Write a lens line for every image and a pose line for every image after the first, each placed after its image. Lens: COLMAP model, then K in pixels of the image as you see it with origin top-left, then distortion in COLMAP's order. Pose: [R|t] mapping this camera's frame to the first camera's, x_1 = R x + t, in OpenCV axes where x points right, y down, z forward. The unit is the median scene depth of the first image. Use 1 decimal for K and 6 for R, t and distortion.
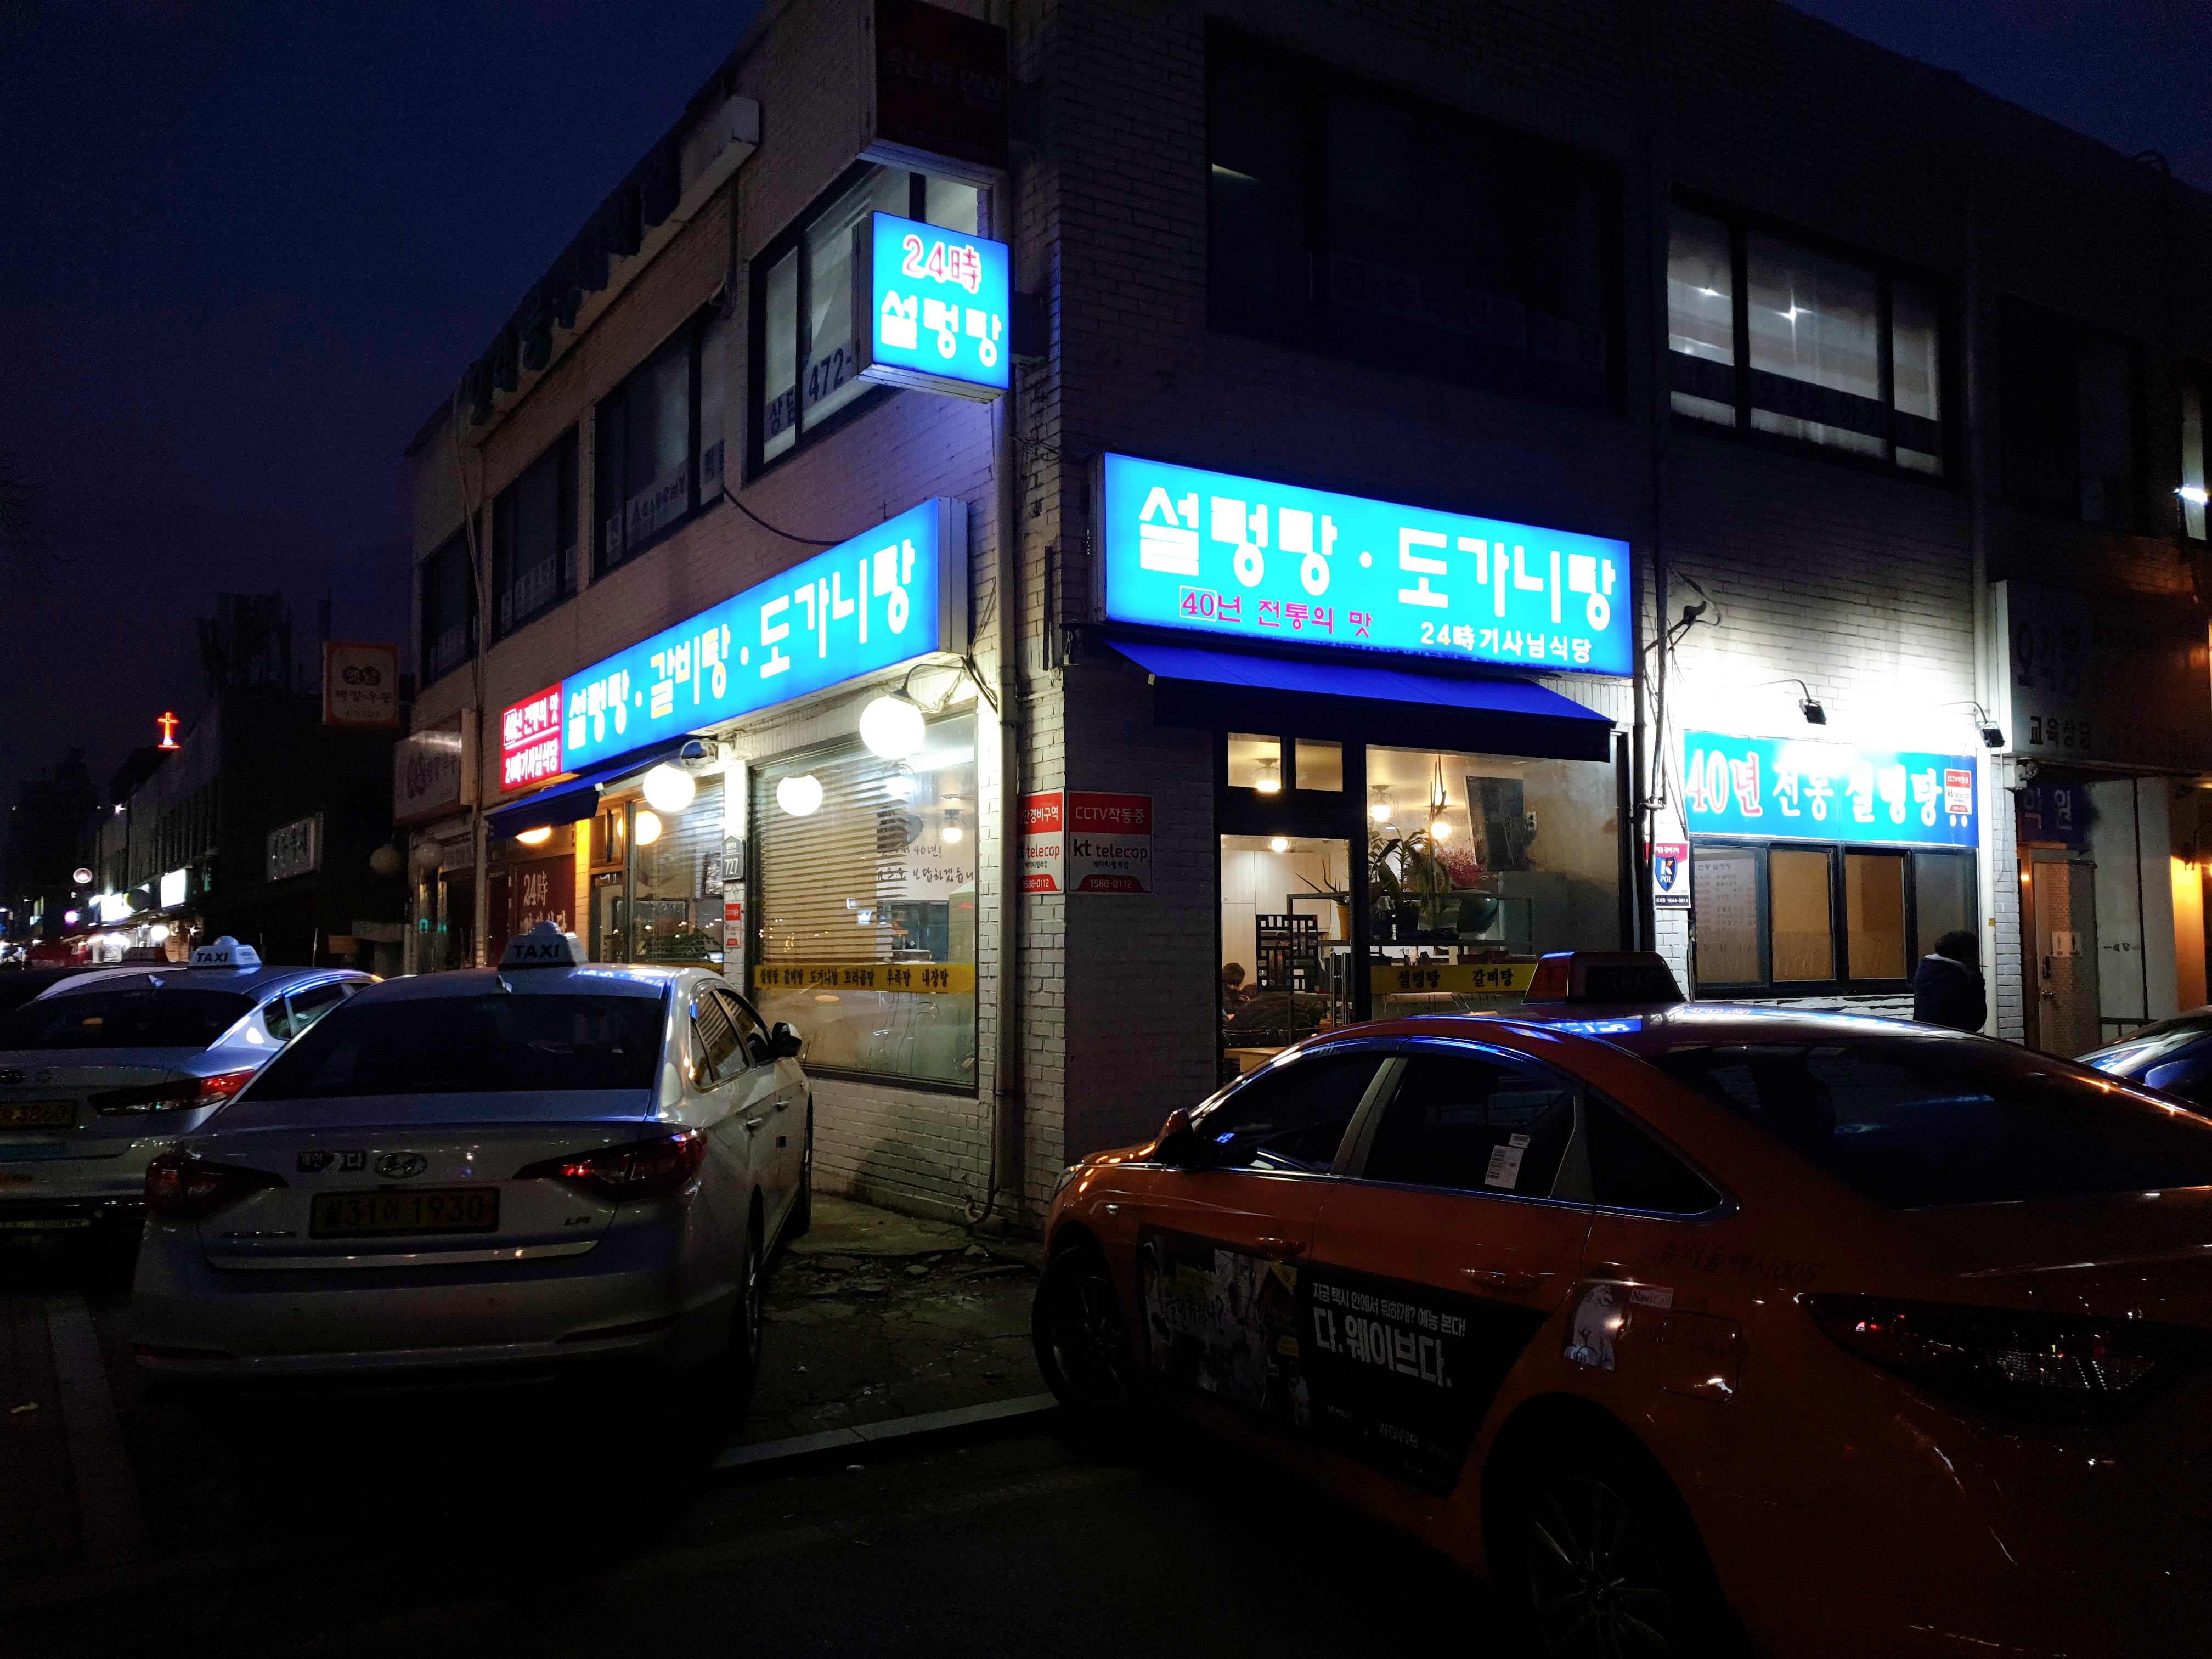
lens RADIAL K [[1501.1, 0, 1105.0], [0, 1501.1, 858.5], [0, 0, 1]] dist [0.098728, -0.104709]
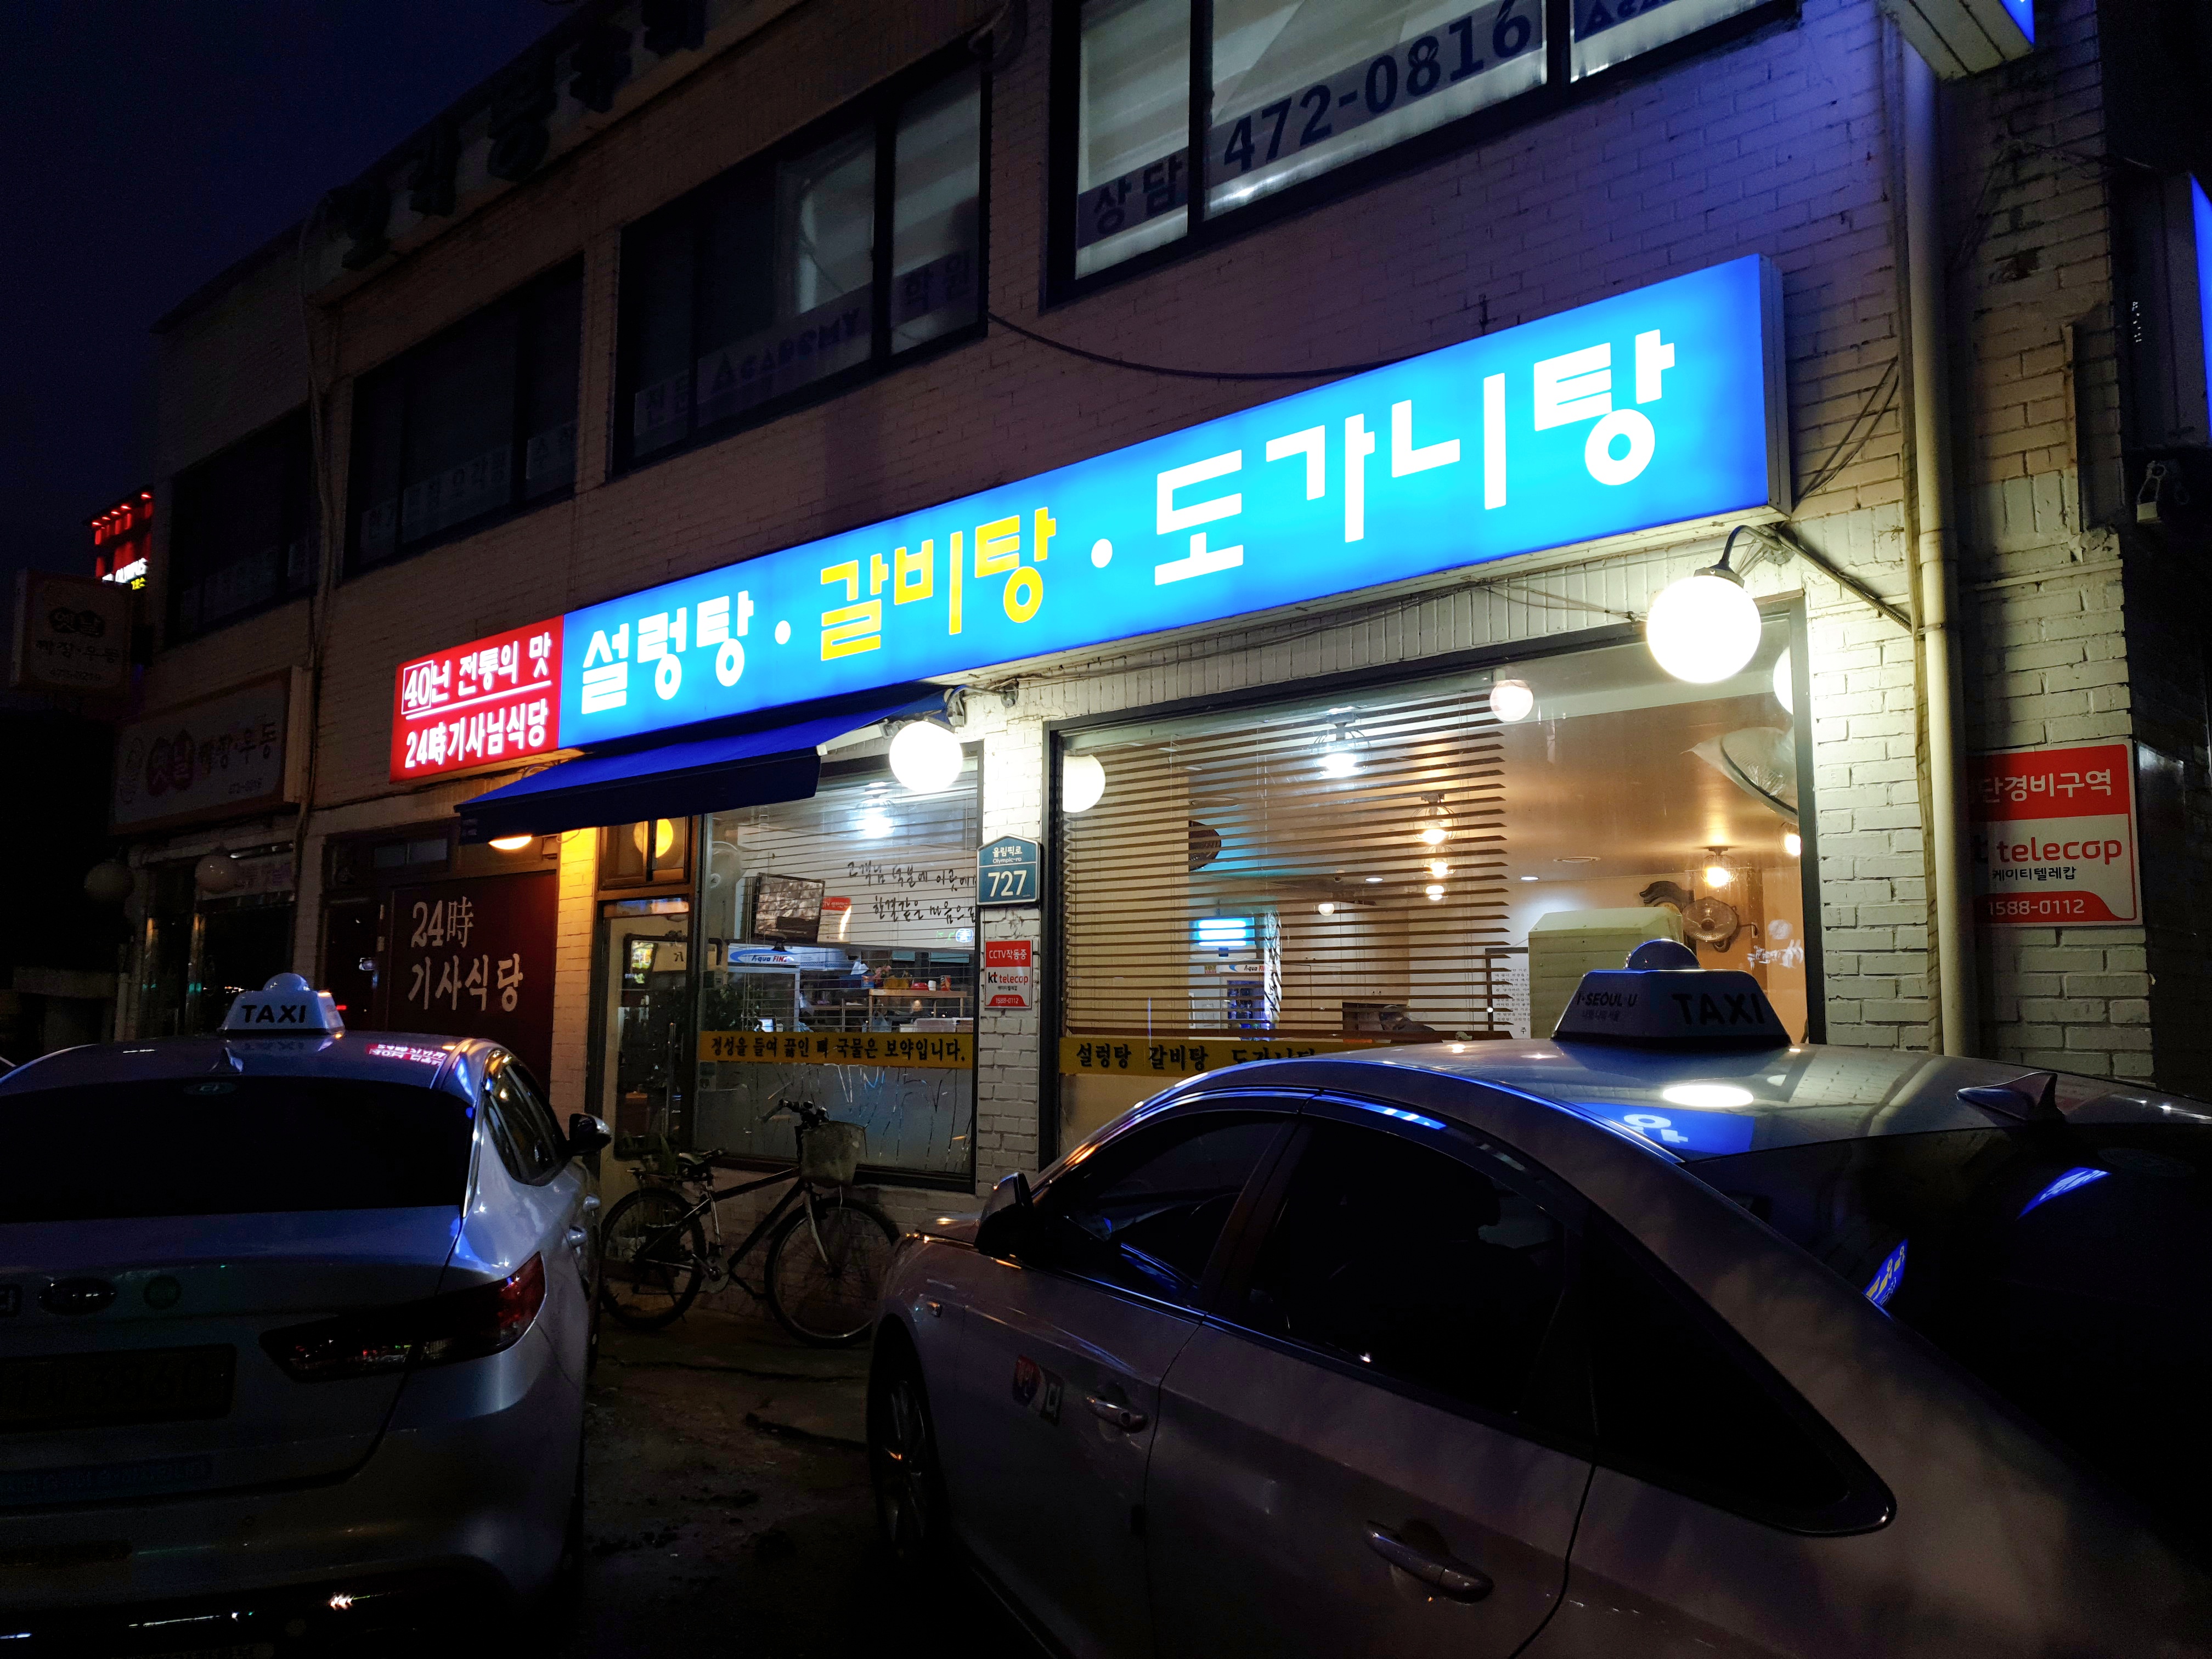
lens RADIAL K [[1501.1, 0, 1105.0], [0, 1501.1, 858.5], [0, 0, 1]] dist [0.098728, -0.104709]
pose [[0.968490, 0.038596, 0.246045, -0.339085], [-0.026965, 0.998361, -0.050472, 0.024019], [-0.247590, 0.042247, 0.967943, 0.336287]]
